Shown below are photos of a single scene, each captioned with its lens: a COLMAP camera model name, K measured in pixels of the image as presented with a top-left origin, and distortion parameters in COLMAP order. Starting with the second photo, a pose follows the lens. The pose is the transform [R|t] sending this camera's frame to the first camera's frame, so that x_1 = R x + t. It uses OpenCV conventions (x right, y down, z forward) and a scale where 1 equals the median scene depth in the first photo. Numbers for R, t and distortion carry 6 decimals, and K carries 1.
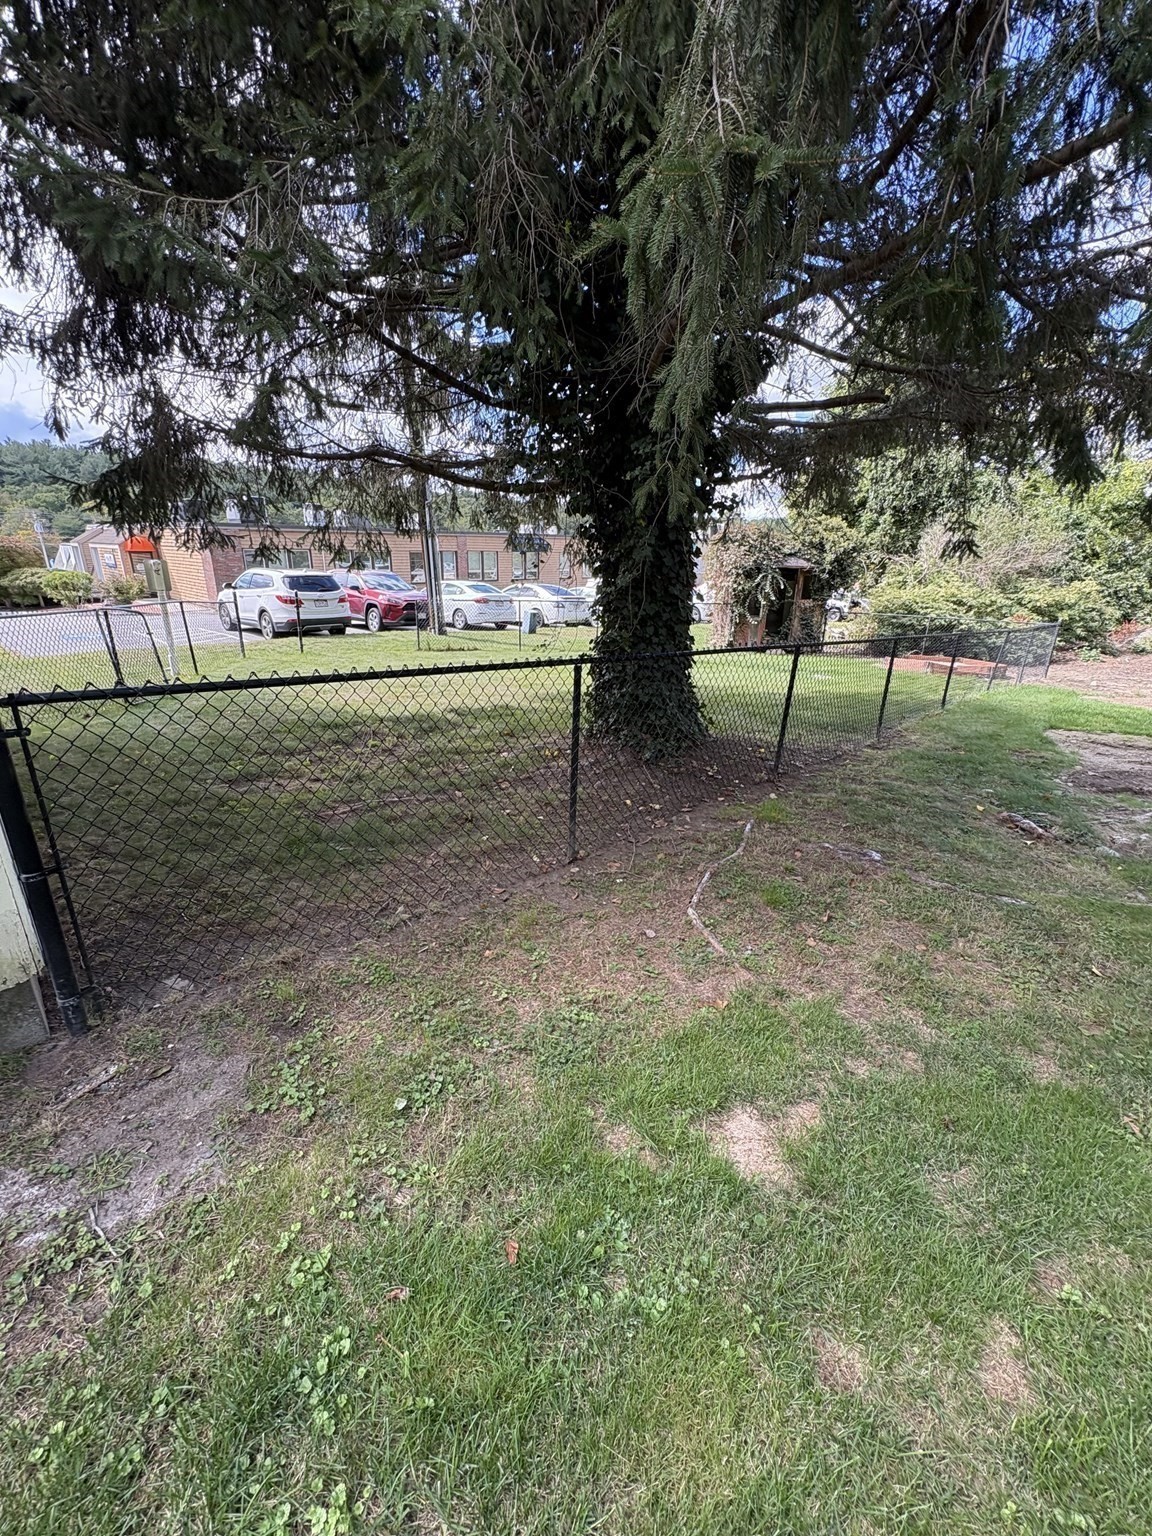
lens RADIAL K [[615.6, 0, 576.0], [0, 615.6, 768.0], [0, 0, 1]] dist [-0.003909, 0.001276]
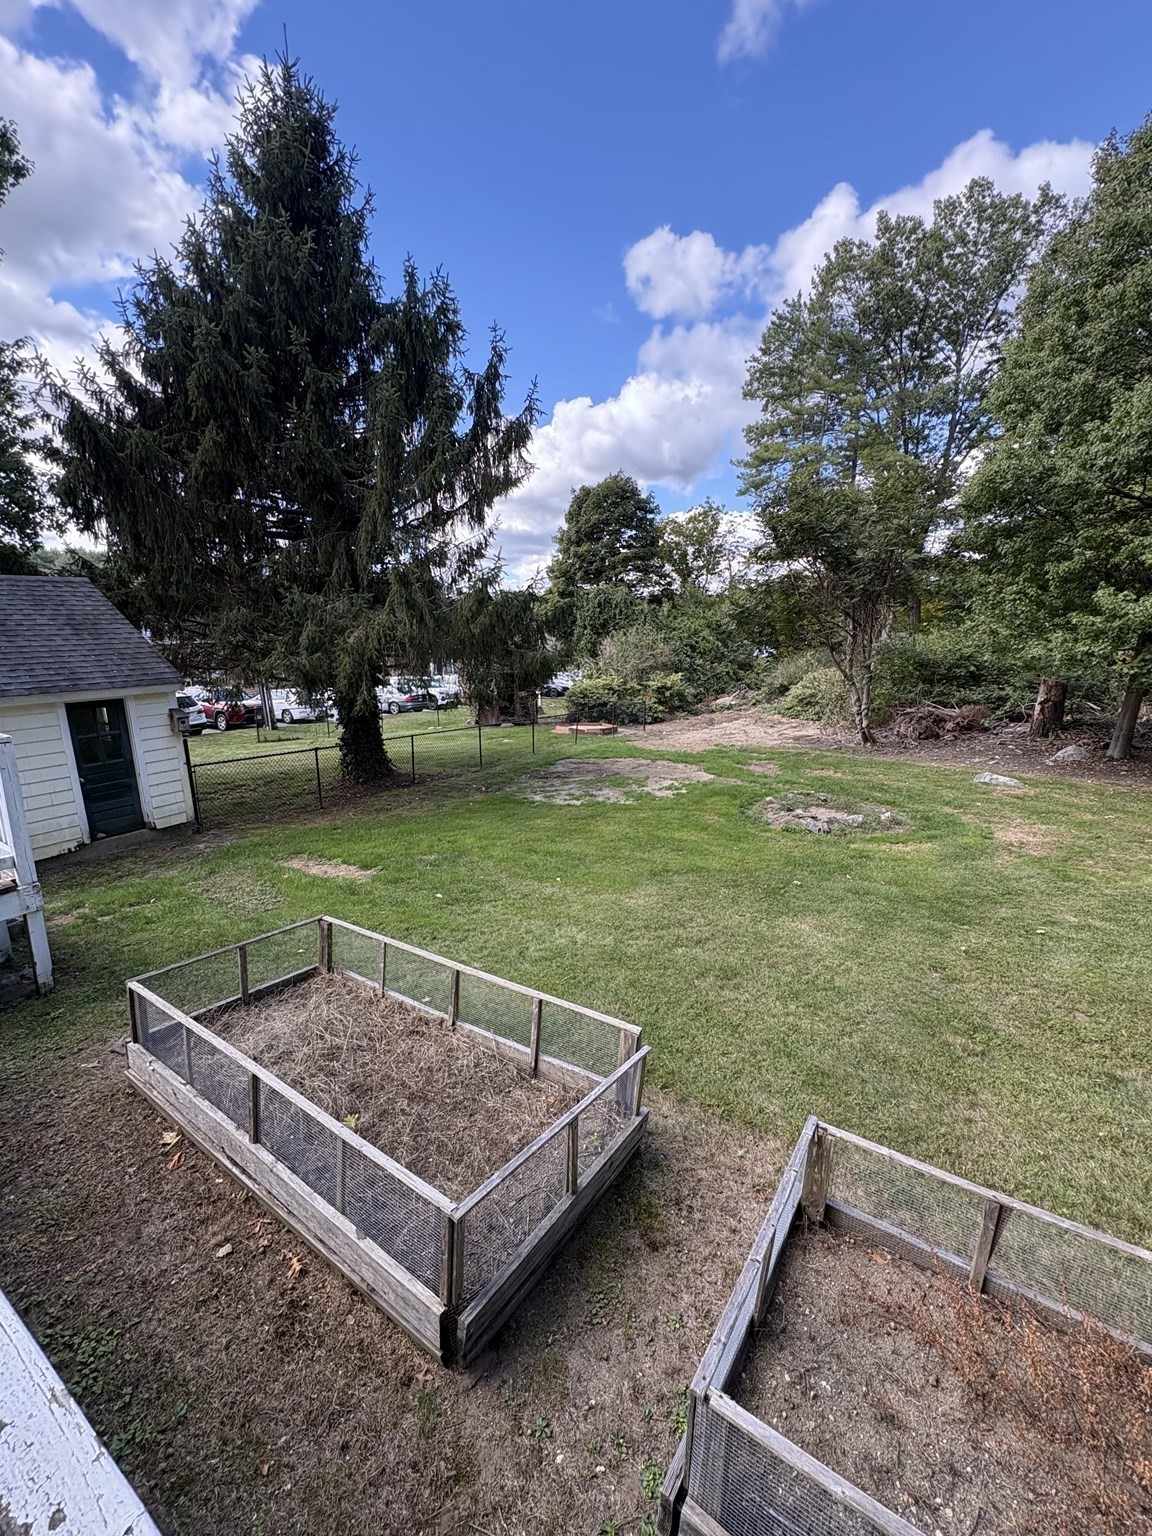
lens RADIAL K [[615.6, 0, 576.0], [0, 615.6, 768.0], [0, 0, 1]] dist [-0.003909, 0.001276]
pose [[0.966998, -0.083552, 0.240694, 0.110387], [0.108789, 0.989656, -0.093523, 0.084523], [-0.230390, 0.116622, 0.966085, -0.544755]]
